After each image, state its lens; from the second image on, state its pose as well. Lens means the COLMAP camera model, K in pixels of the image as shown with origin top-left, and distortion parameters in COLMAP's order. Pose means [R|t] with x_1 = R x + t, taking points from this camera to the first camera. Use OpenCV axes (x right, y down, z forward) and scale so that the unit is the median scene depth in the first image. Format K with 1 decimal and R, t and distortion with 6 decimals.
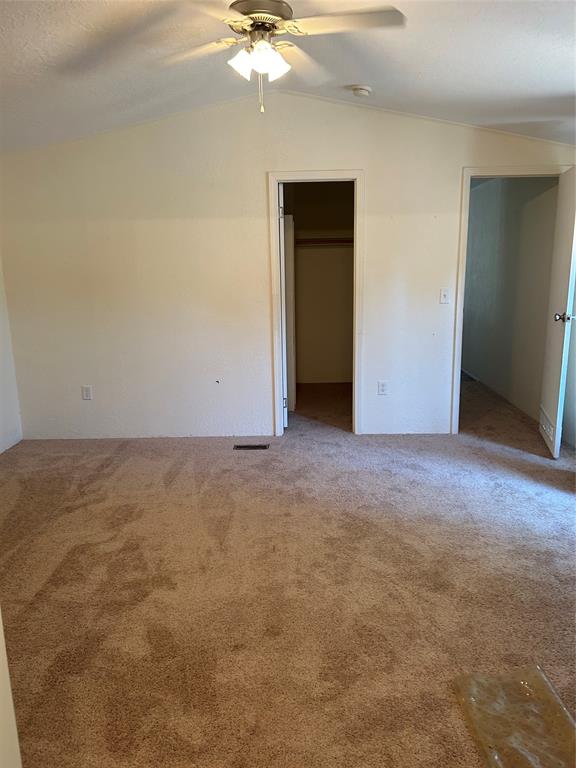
lens RADIAL K [[578.2, 0, 291.2], [0, 578.2, 383.8], [0, 0, 1]] dist [0.067917, -0.086538]
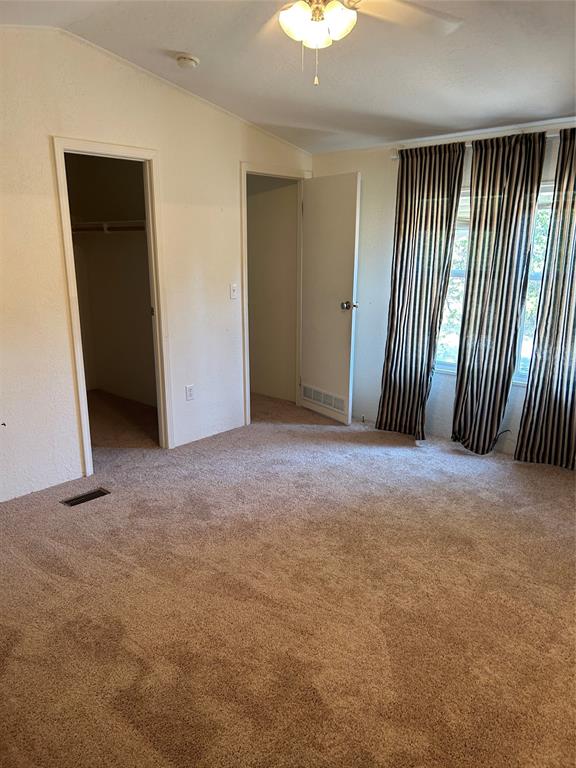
lens RADIAL K [[577.2, 0, 288.6], [0, 577.2, 396.2], [0, 0, 1]] dist [0.065281, -0.086956]
pose [[0.660043, -0.179604, 0.729442, -0.457811], [0.148988, 0.983008, 0.107224, -0.069947], [-0.736306, 0.037906, 0.675586, 0.282498]]
